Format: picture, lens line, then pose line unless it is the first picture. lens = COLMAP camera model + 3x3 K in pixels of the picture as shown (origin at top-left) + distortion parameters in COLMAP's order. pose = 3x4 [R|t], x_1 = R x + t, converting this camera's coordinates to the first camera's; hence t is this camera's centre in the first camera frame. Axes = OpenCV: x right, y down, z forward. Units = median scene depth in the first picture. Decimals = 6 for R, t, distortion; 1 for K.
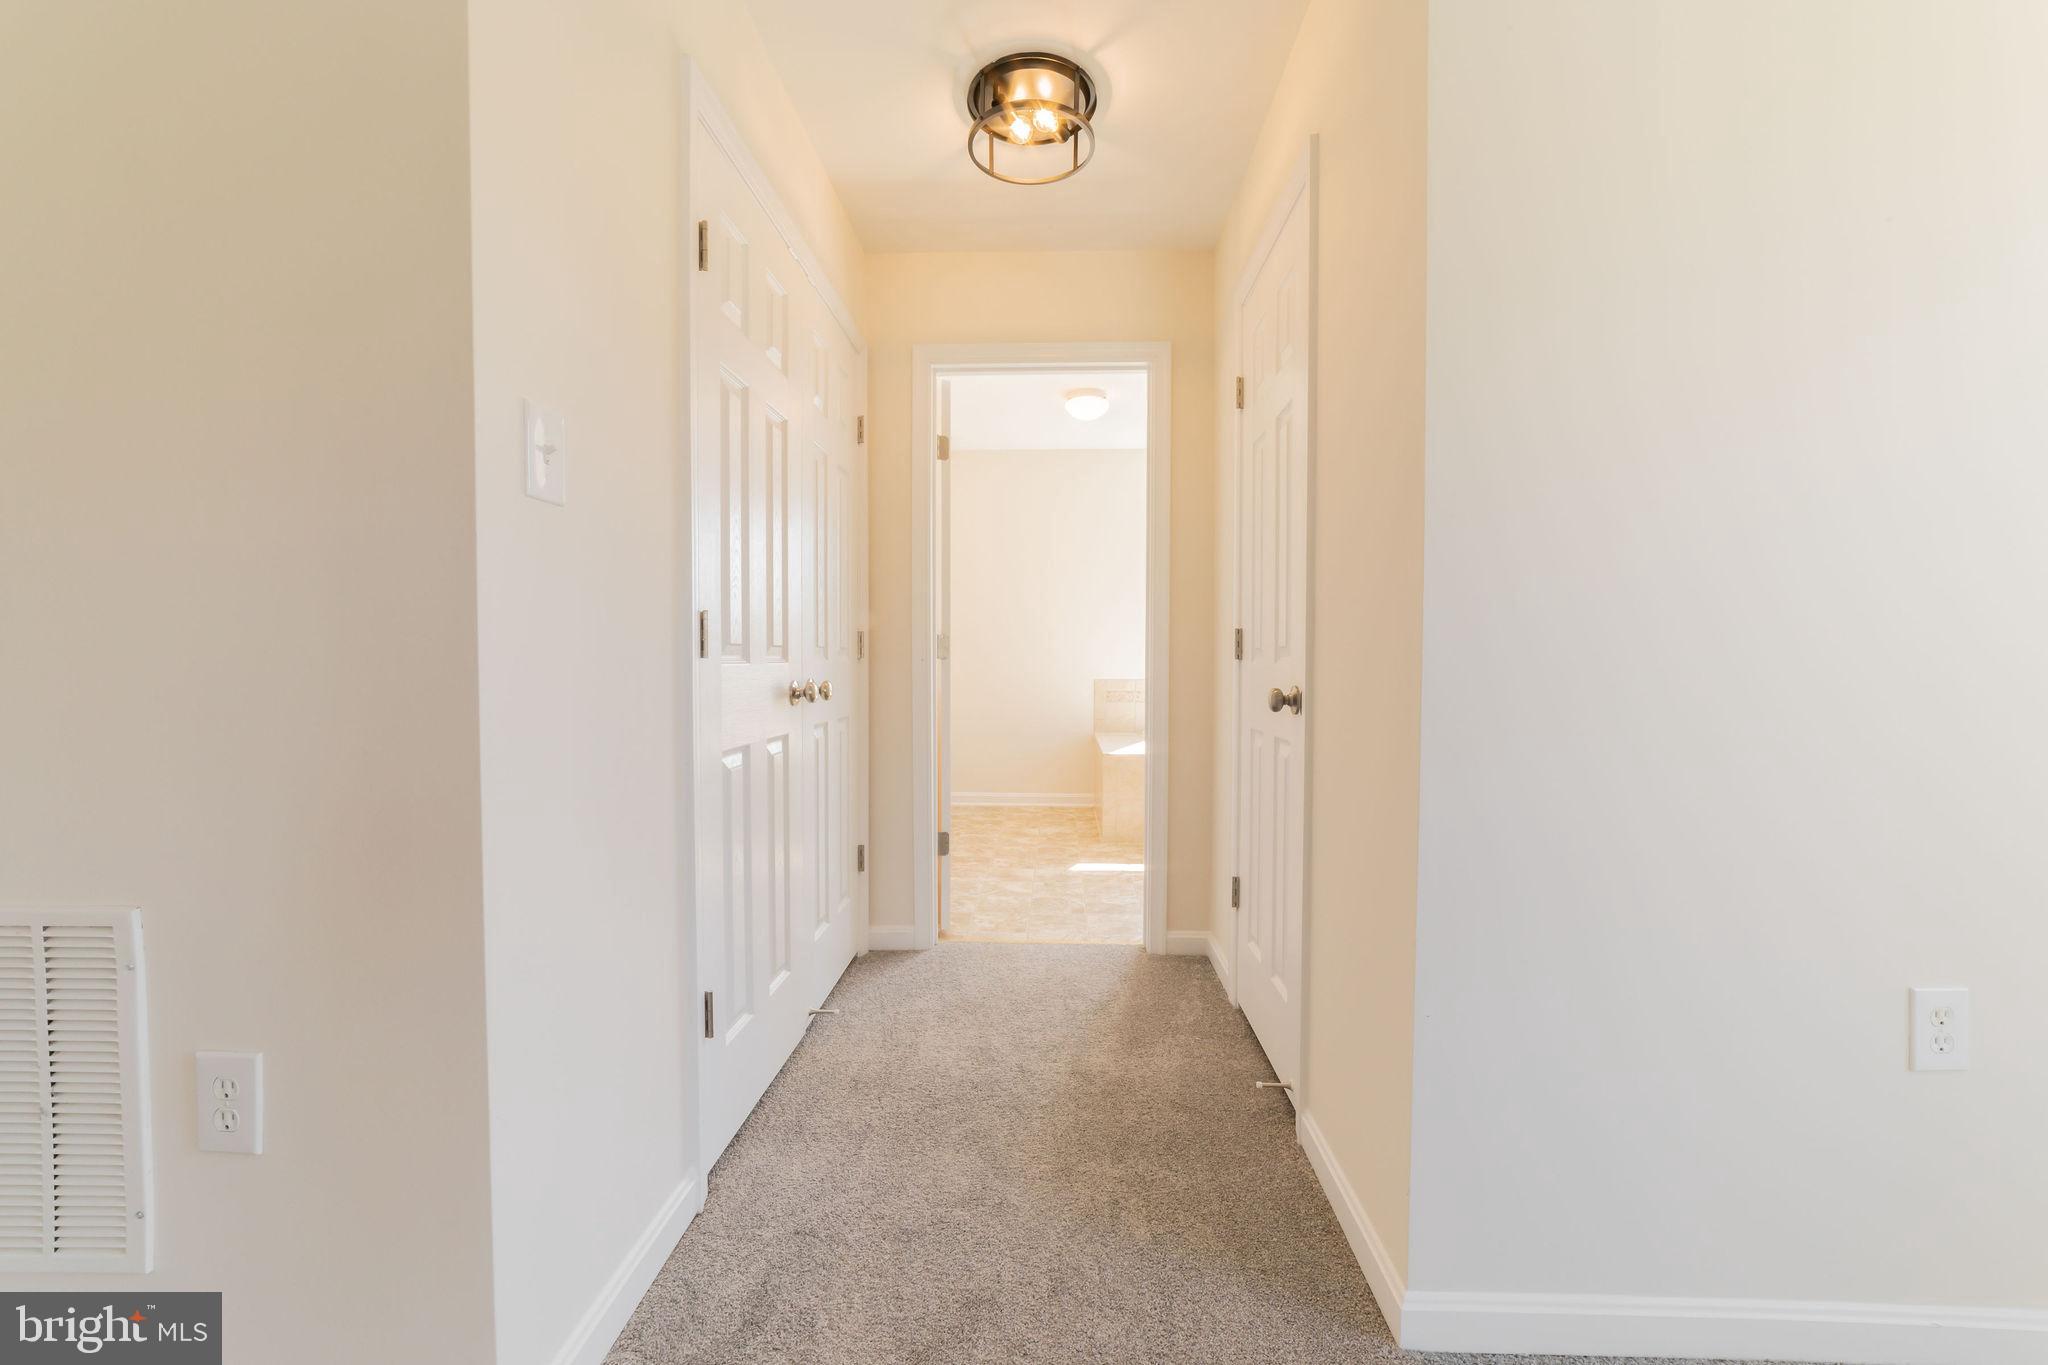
lens RADIAL K [[797.0, 0, 1020.6], [0, 797.0, 679.8], [0, 0, 1]] dist [-0.021993, 0.007848]
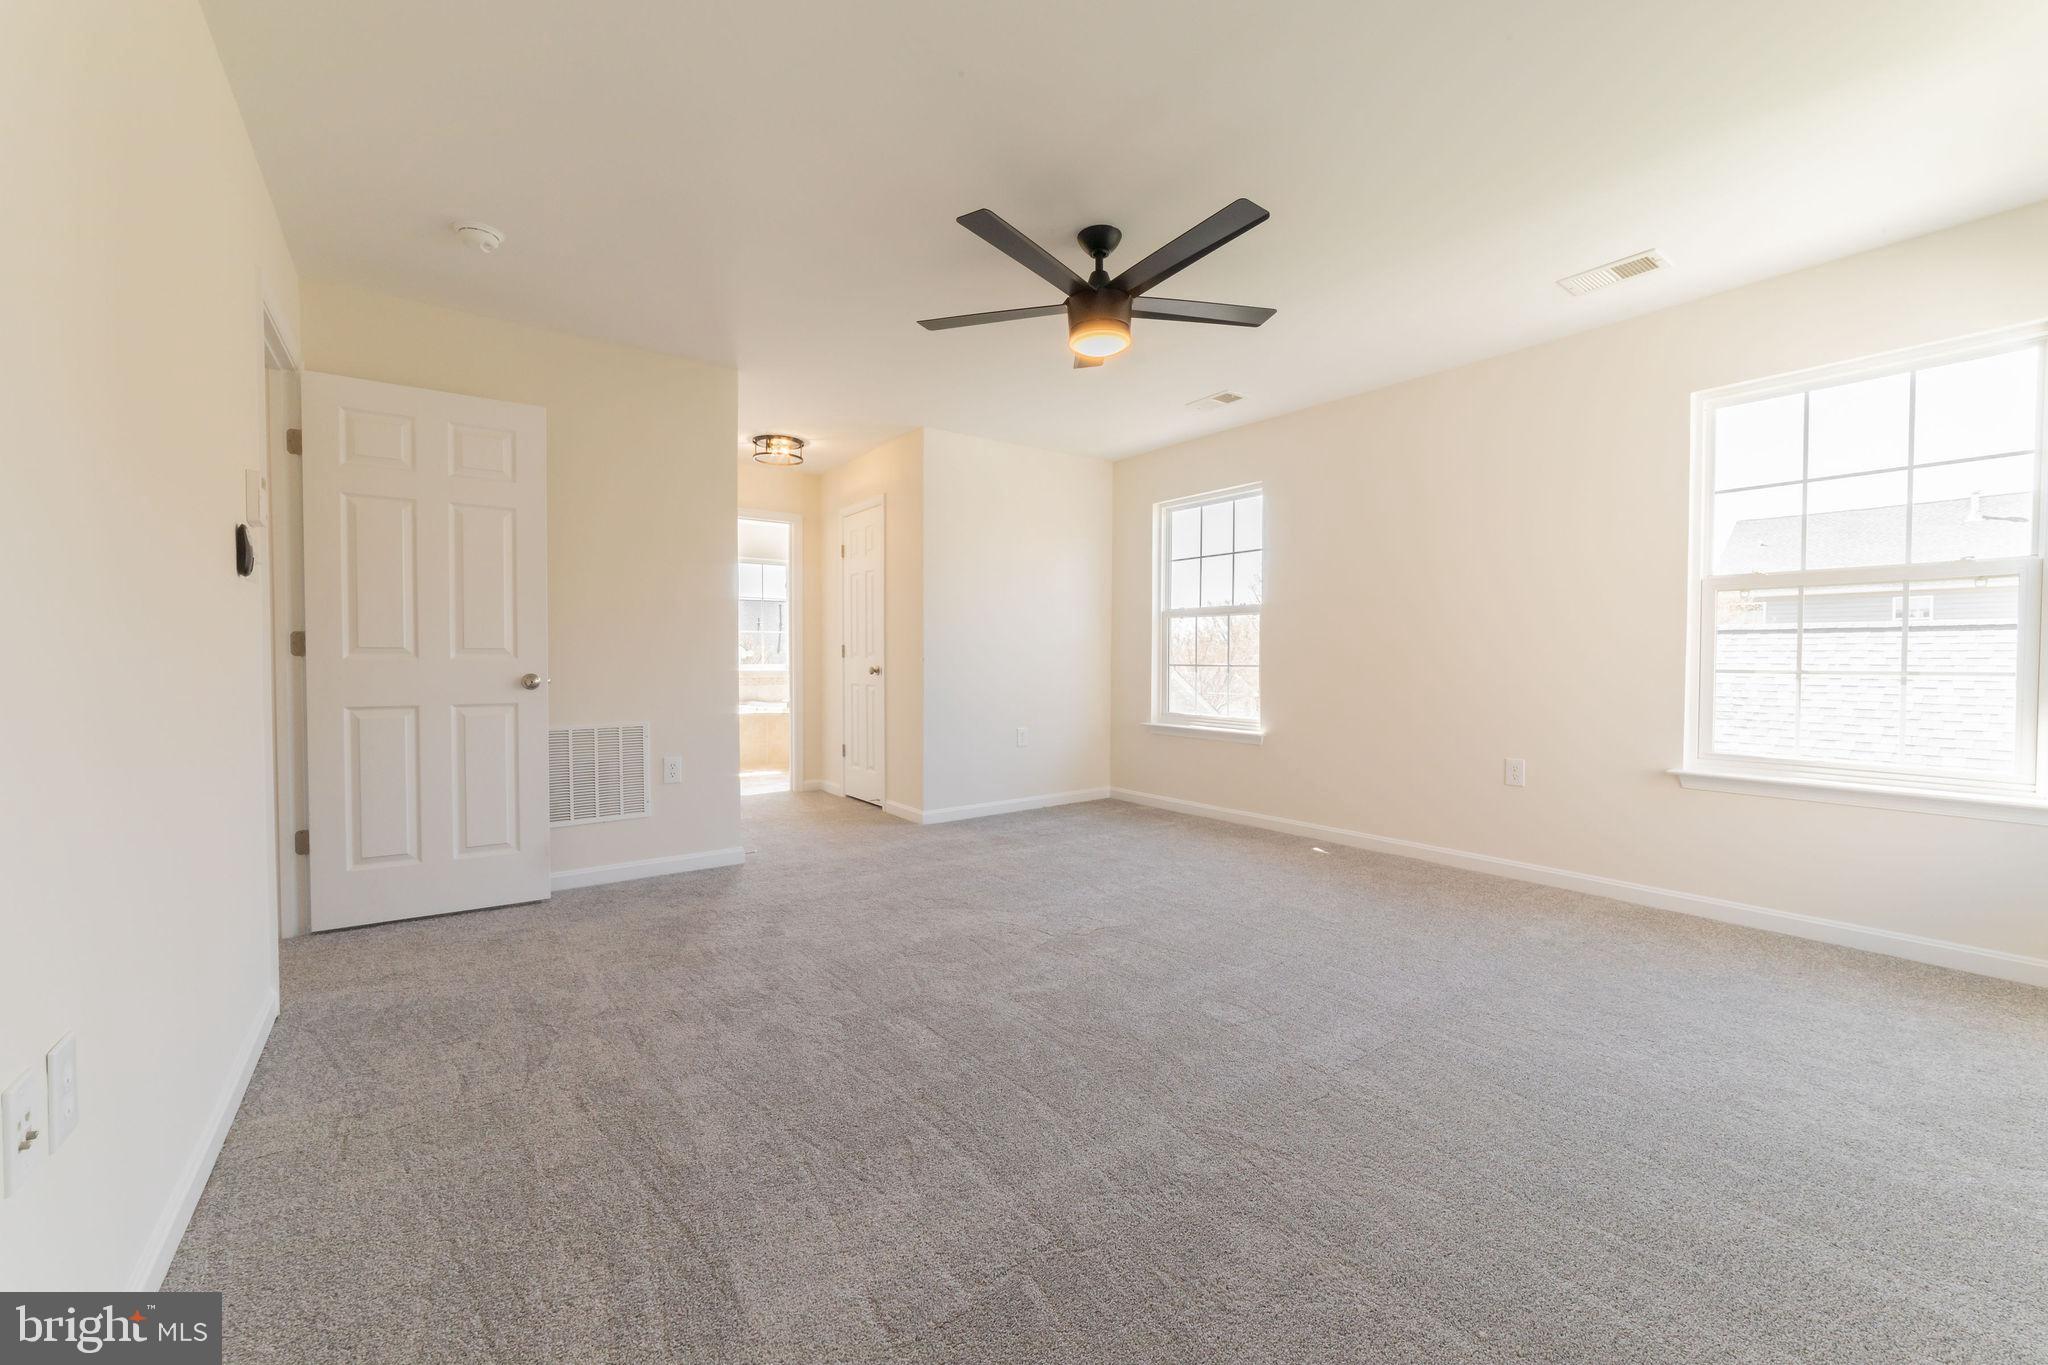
lens RADIAL K [[797.0, 0, 1020.6], [0, 797.0, 679.8], [0, 0, 1]] dist [-0.021993, 0.007848]
pose [[0.772701, -0.017013, 0.634543, -1.037695], [0.016770, 0.999839, 0.006385, 0.045838], [-0.634549, 0.005707, 0.772862, -1.505324]]
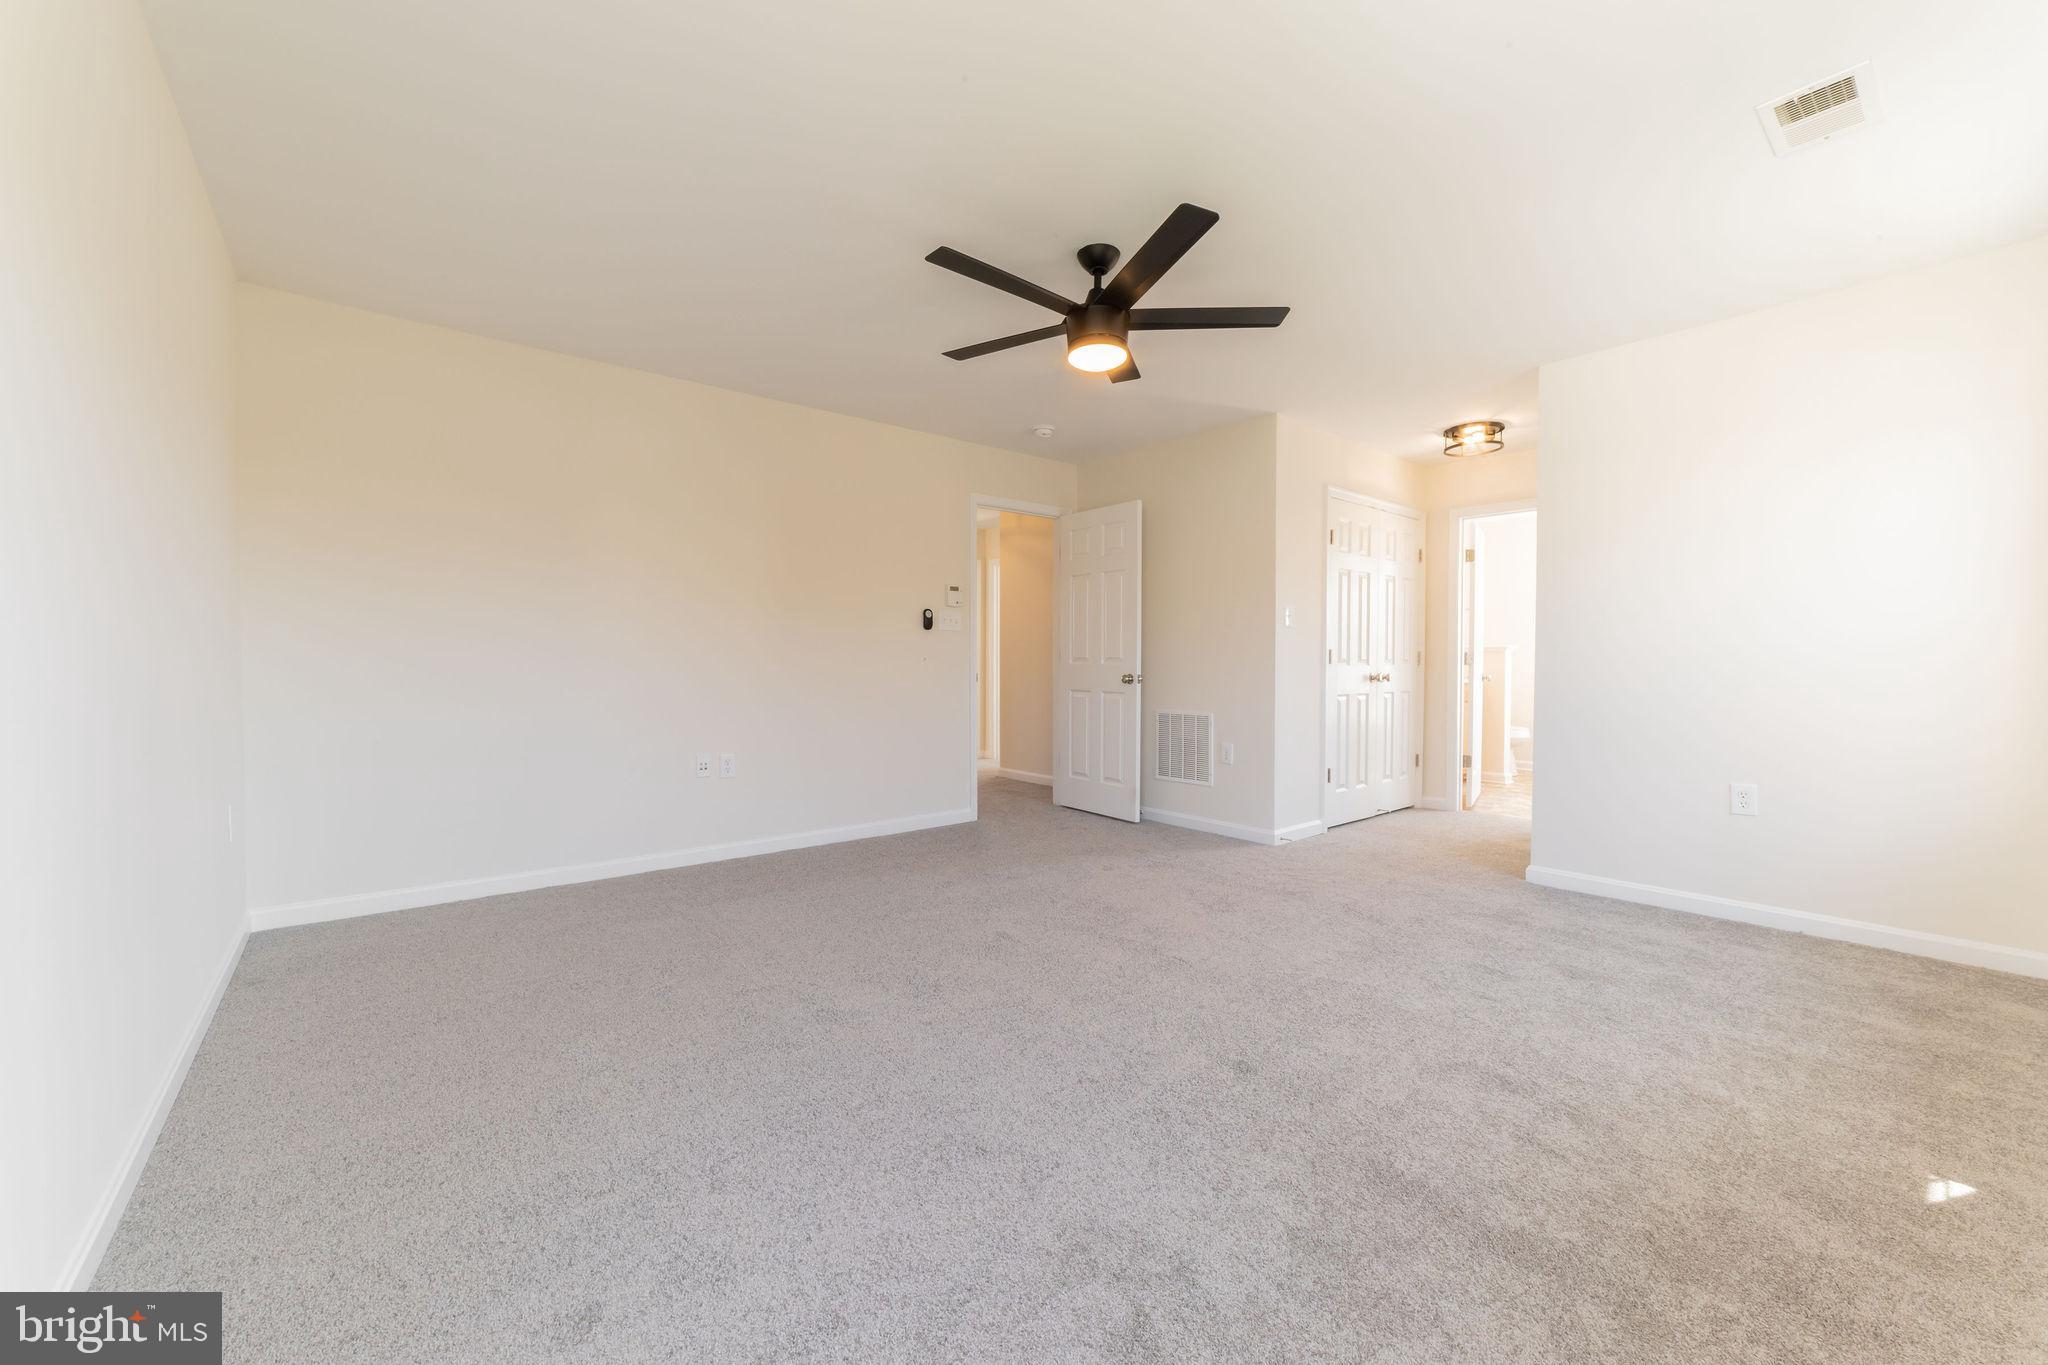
lens RADIAL K [[797.0, 0, 1020.6], [0, 797.0, 679.8], [0, 0, 1]] dist [-0.021993, 0.007848]
pose [[0.671006, 0.017758, -0.741239, 0.879427], [-0.022762, 0.999735, 0.003346, 0.041883], [0.741102, 0.014628, 0.671233, -1.603740]]
